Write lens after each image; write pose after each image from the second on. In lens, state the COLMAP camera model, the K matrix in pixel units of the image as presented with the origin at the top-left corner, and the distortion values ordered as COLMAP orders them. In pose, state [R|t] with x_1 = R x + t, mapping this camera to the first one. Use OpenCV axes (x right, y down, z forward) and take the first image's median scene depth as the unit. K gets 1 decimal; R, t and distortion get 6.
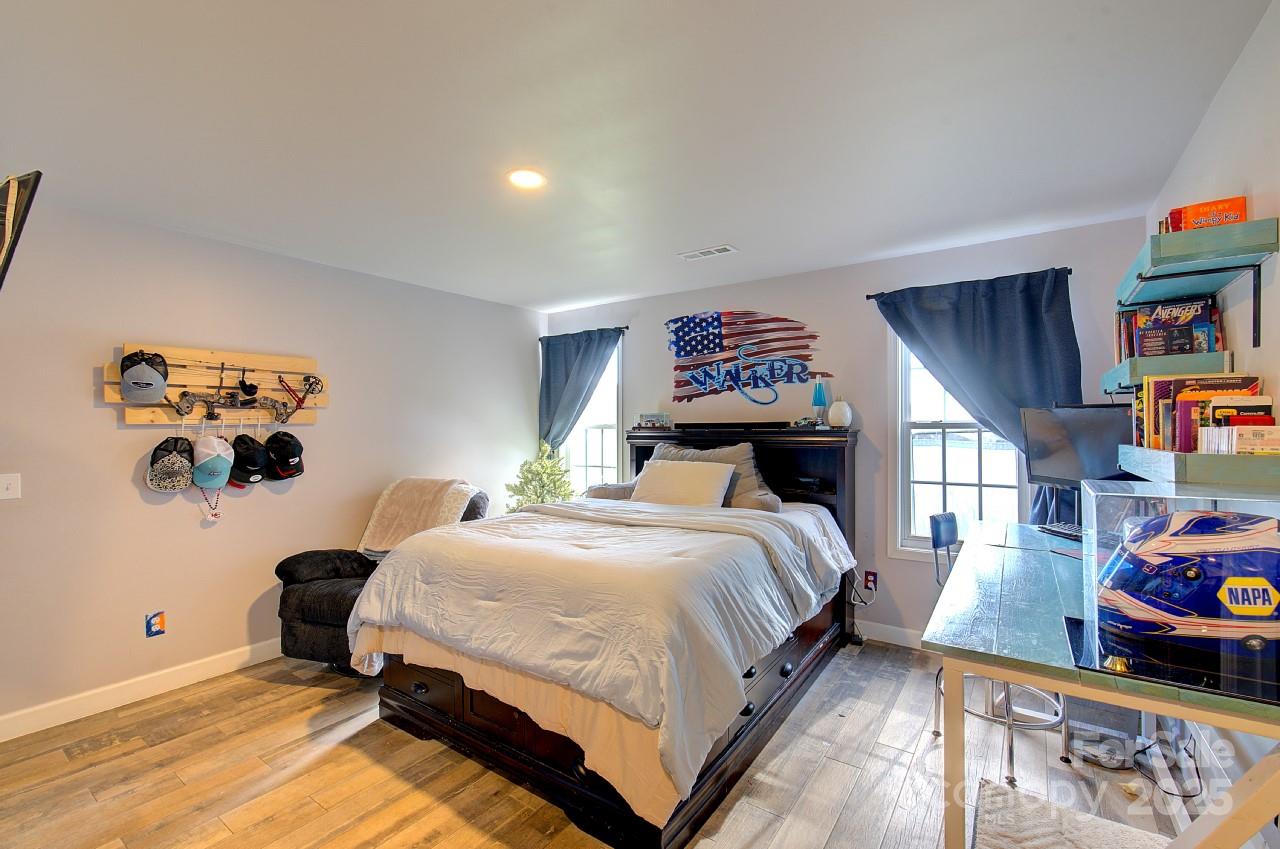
lens RADIAL K [[548.5, 0, 637.0], [0, 548.5, 423.9], [0, 0, 1]] dist [-0.006843, 0.002698]
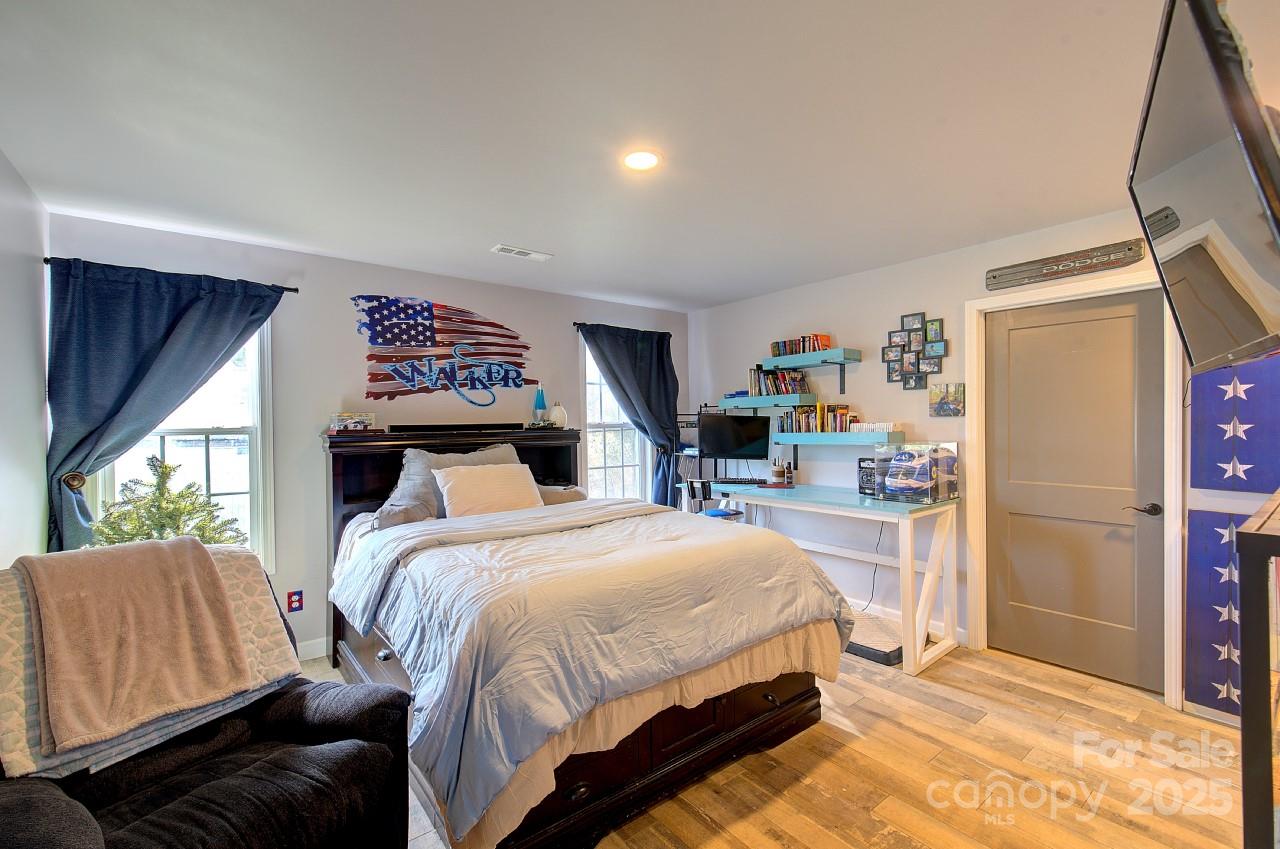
lens RADIAL K [[548.5, 0, 635.9], [0, 548.5, 424.7], [0, 0, 1]] dist [-0.006843, 0.002698]
pose [[0.294810, -0.000121, 0.955556, -0.614348], [0.009603, 0.999950, -0.002837, 0.003780], [-0.955508, 0.010013, 0.294797, 0.412121]]
